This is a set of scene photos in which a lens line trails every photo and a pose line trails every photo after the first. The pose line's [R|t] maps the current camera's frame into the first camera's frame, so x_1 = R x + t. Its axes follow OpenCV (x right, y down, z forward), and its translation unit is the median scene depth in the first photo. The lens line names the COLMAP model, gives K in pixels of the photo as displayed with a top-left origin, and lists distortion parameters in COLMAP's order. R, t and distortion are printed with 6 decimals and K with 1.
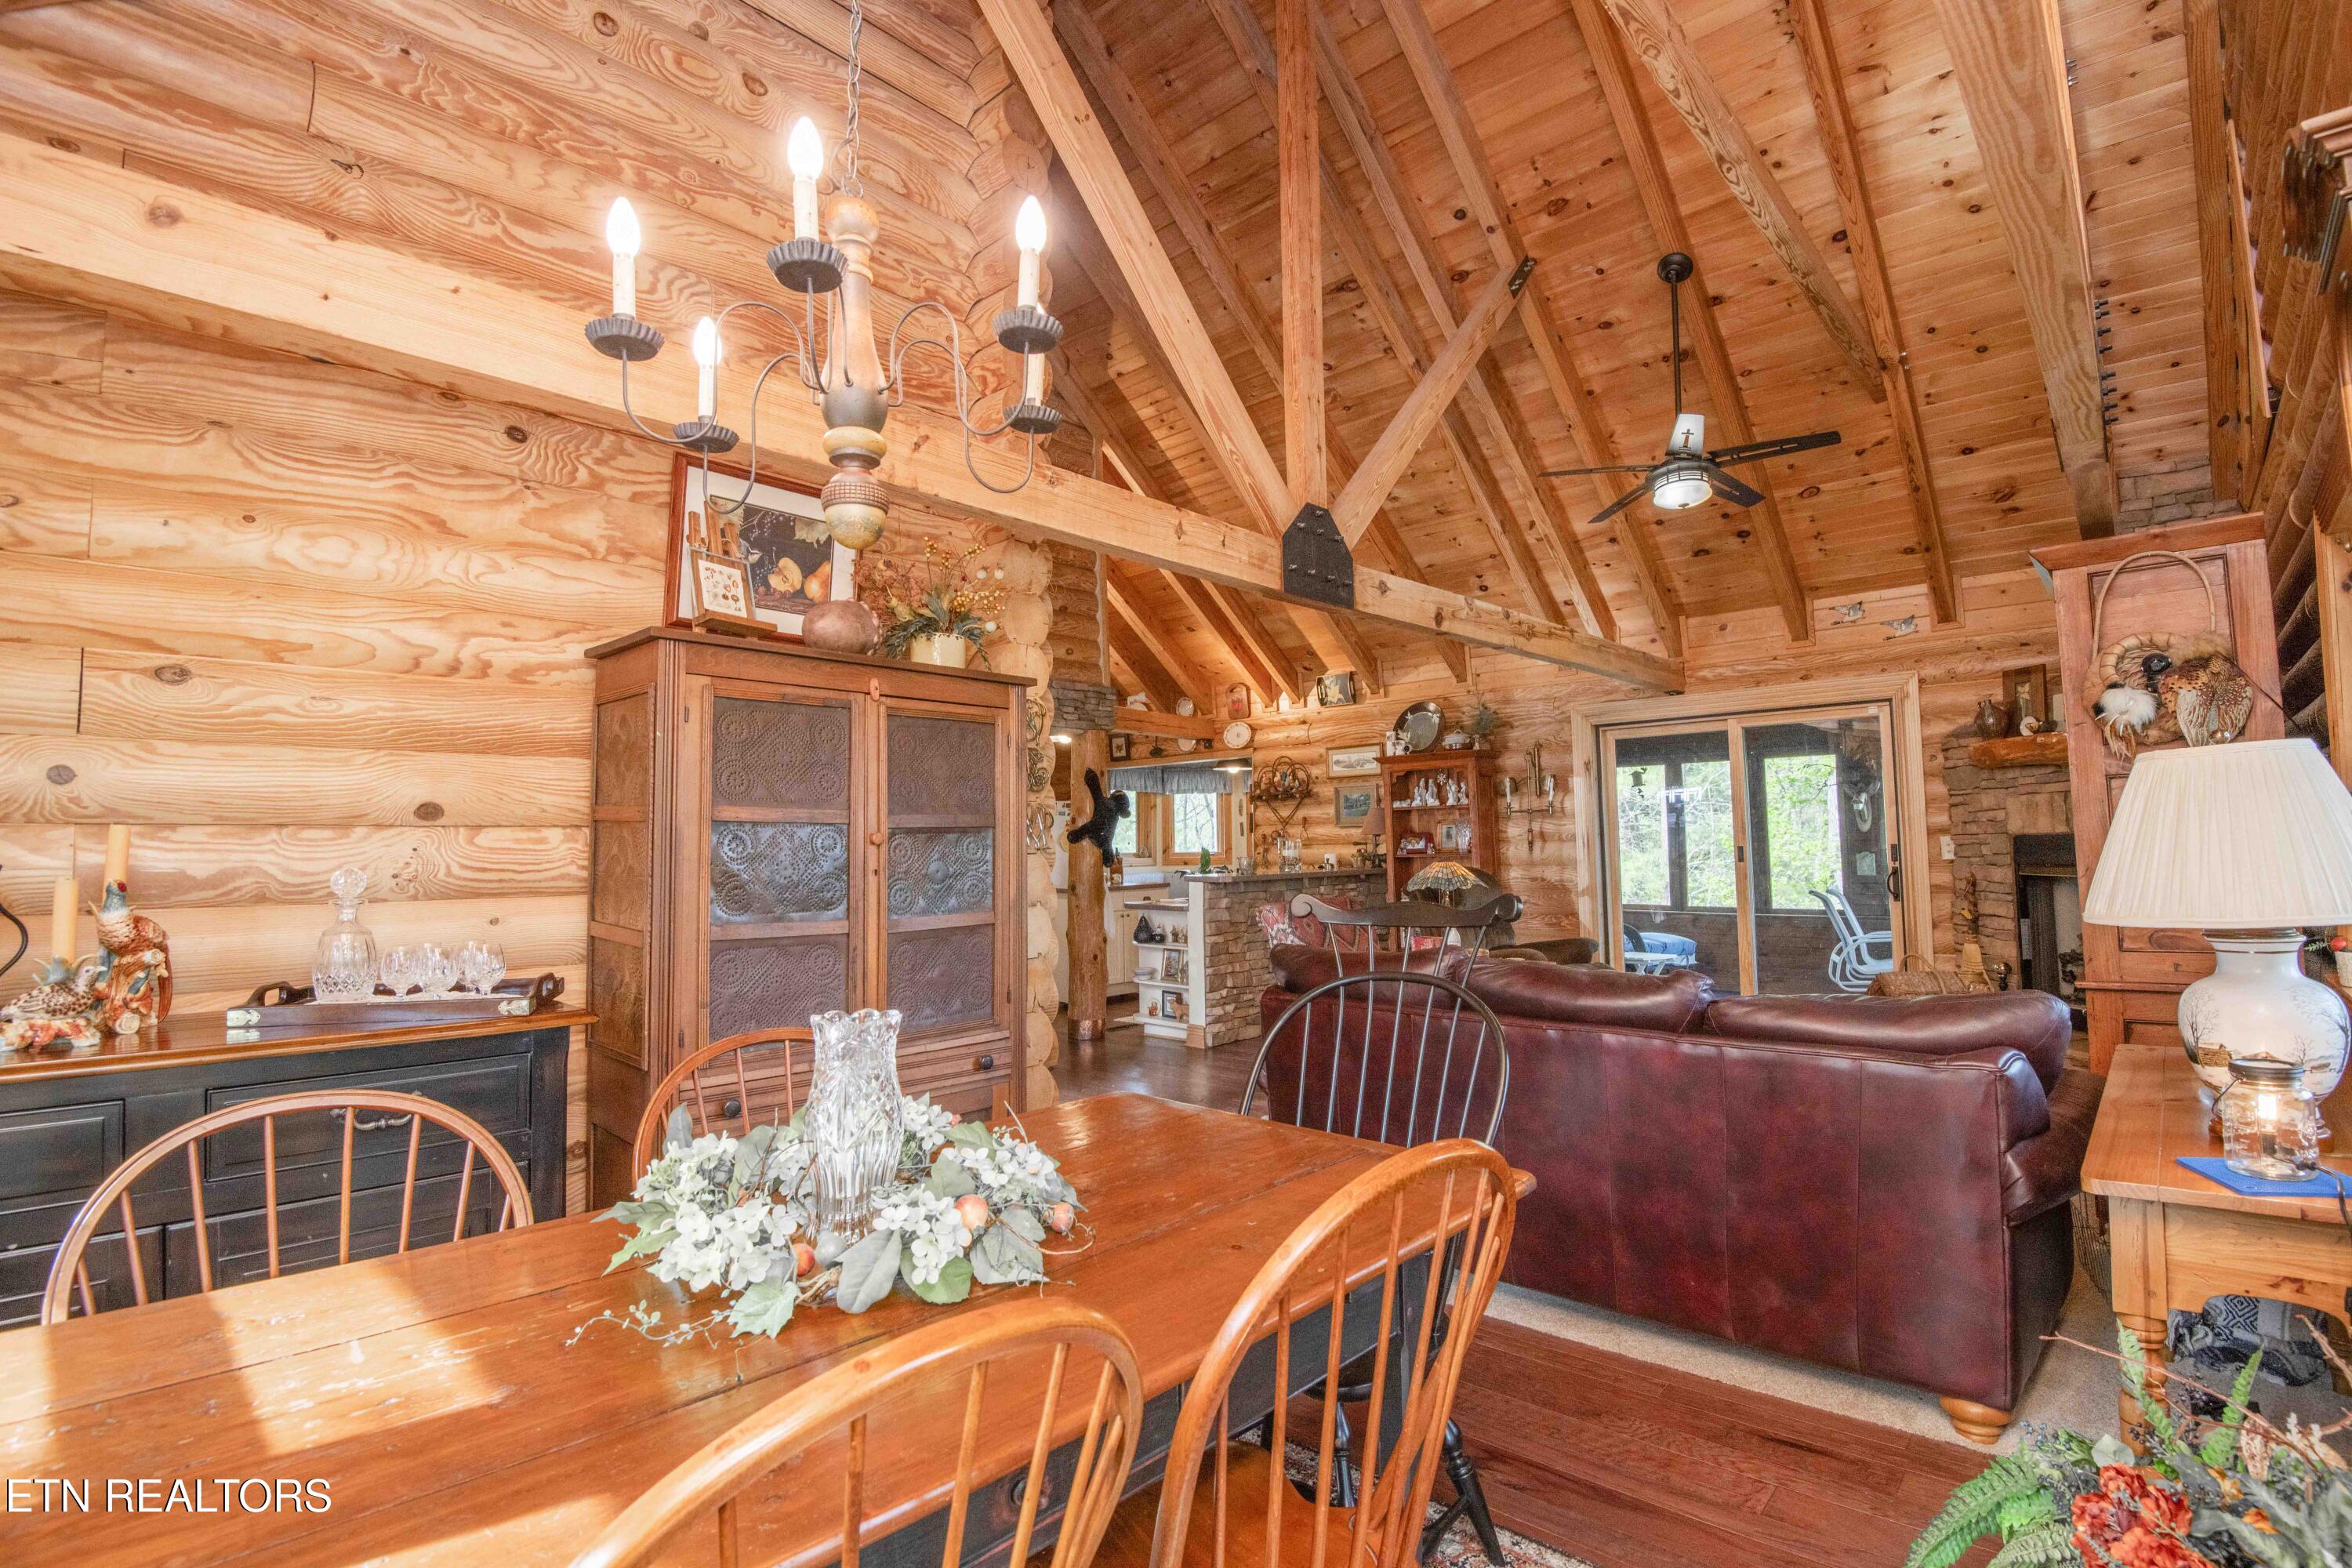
lens RADIAL K [[1094.4, 0, 1176.7], [0, 1094.4, 788.5], [0, 0, 1]] dist [-0.028467, -0.005701]
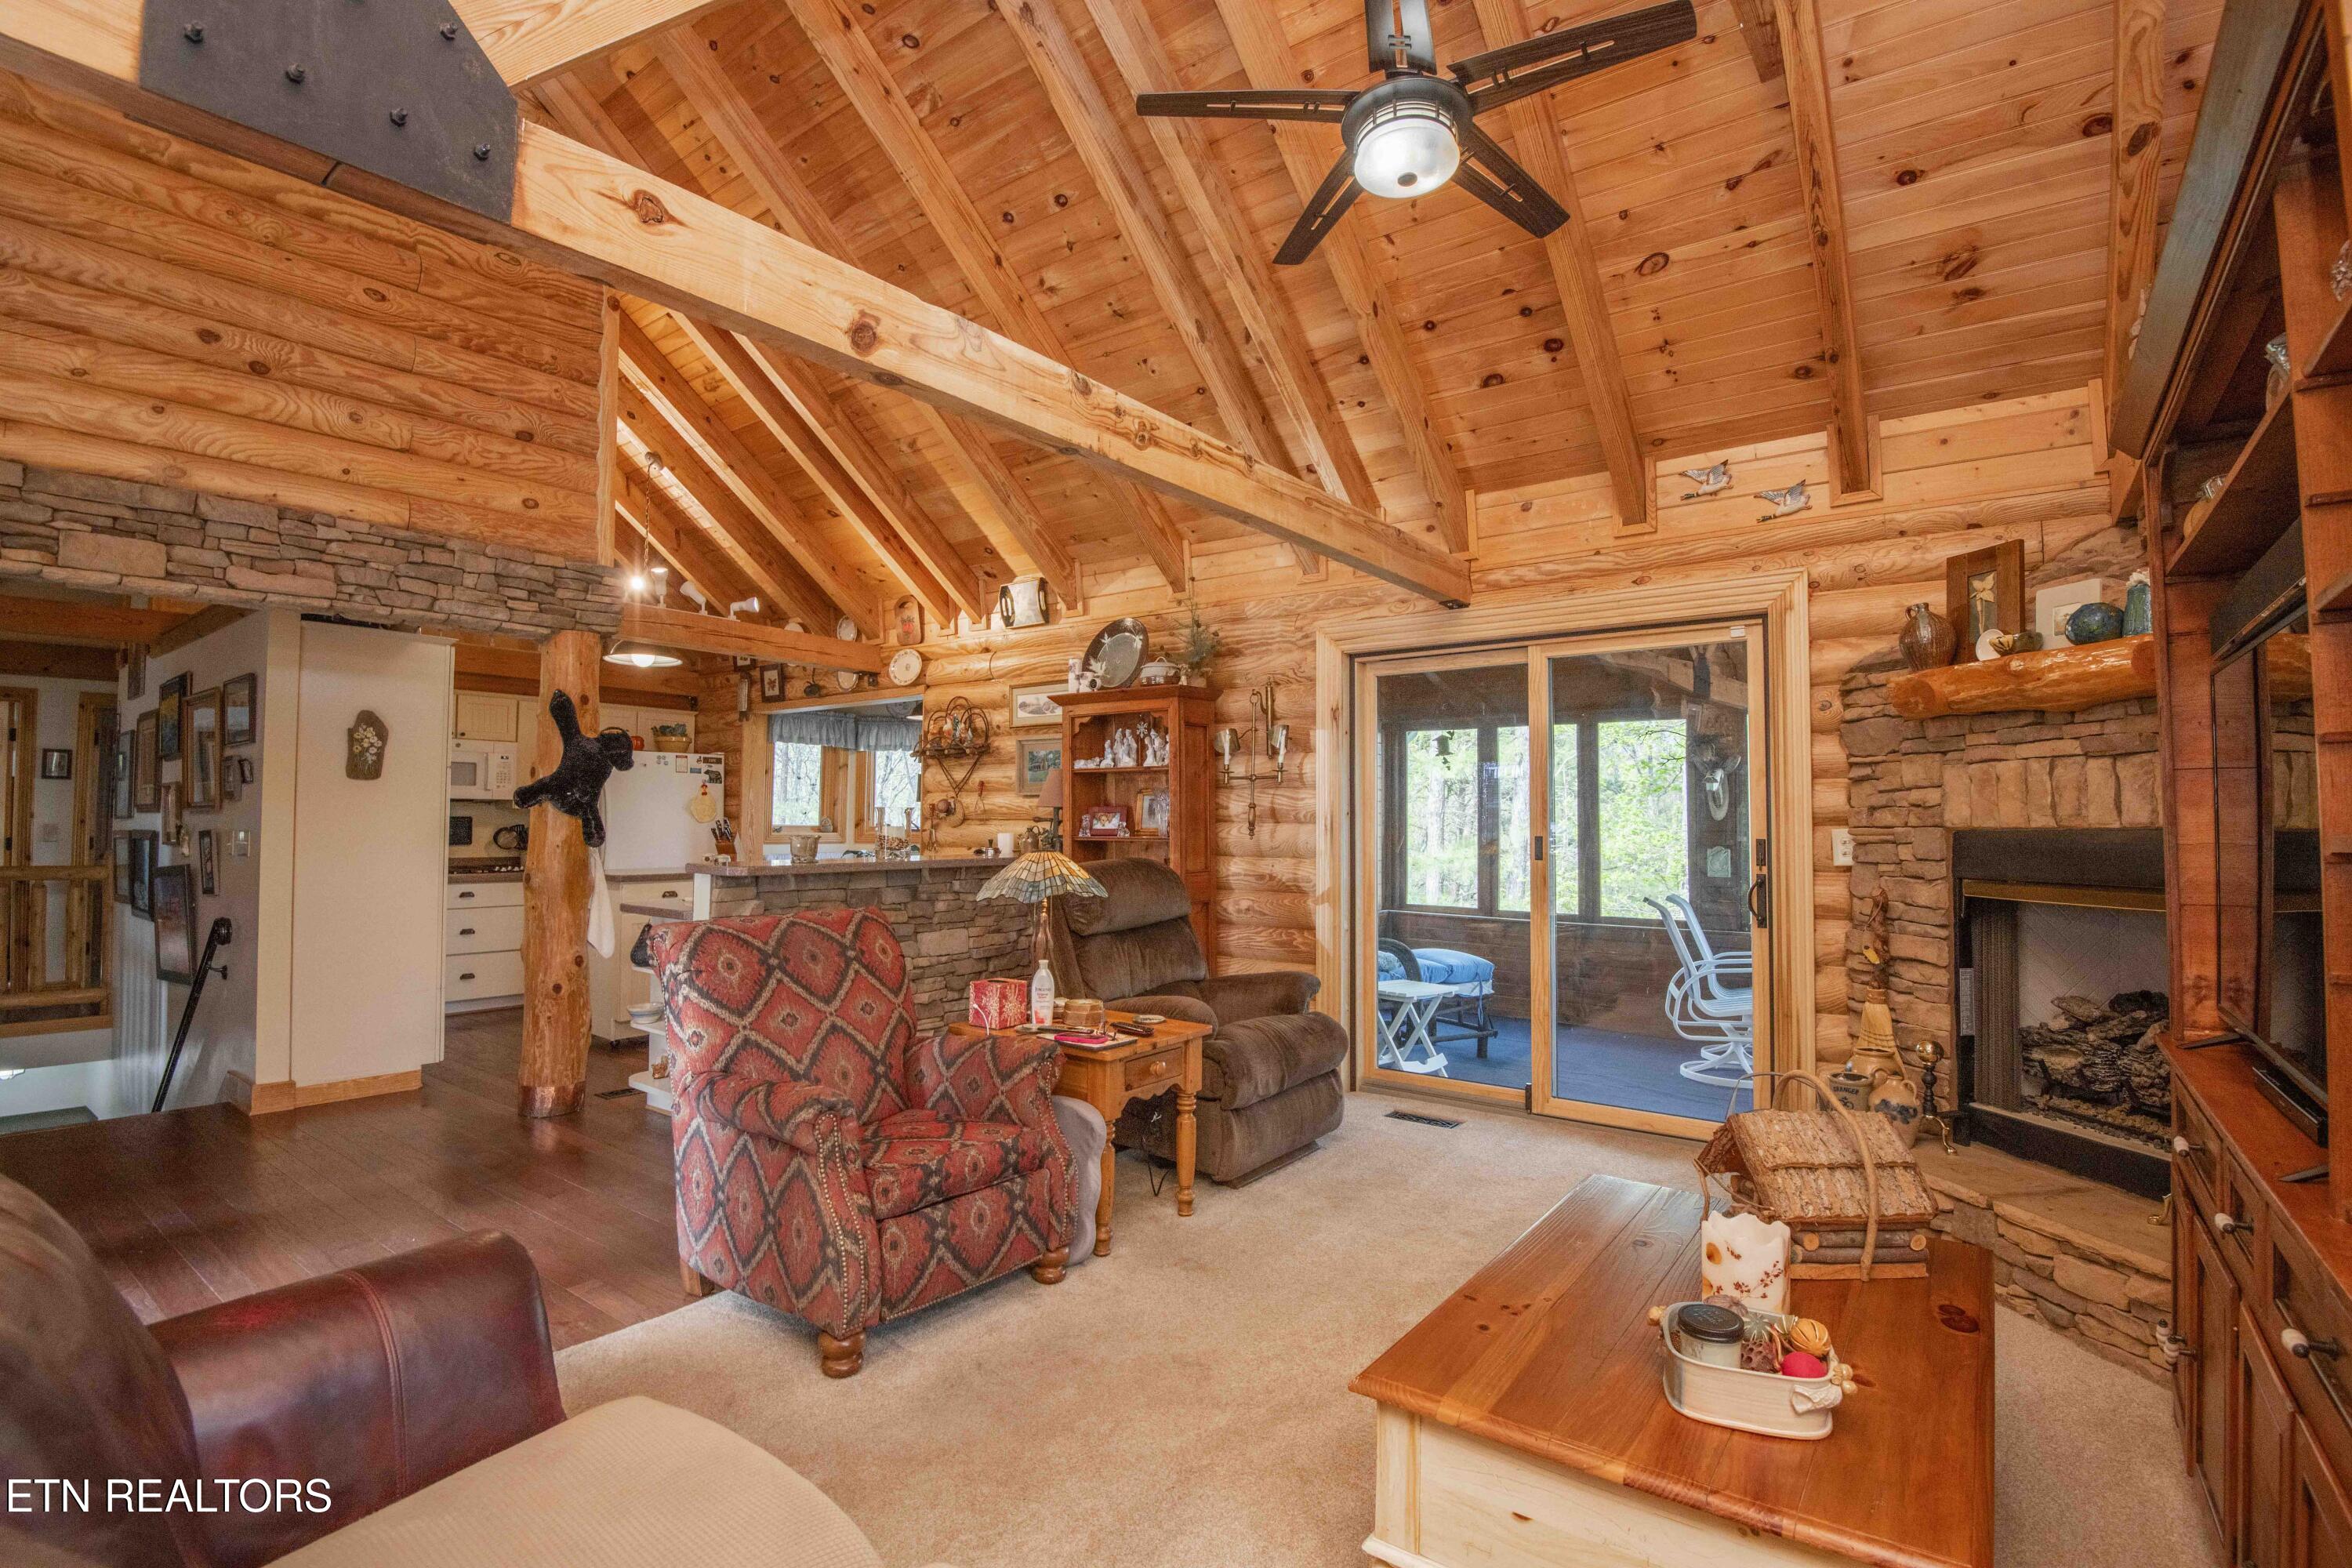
lens RADIAL K [[1094.4, 0, 1175.9], [0, 1094.4, 786.0], [0, 0, 1]] dist [-0.028467, -0.005701]
pose [[0.994318, 0.027356, 0.102878, 0.207918], [-0.029360, 0.999407, 0.018017, 0.015323], [-0.102324, -0.020935, 0.994531, 0.326886]]
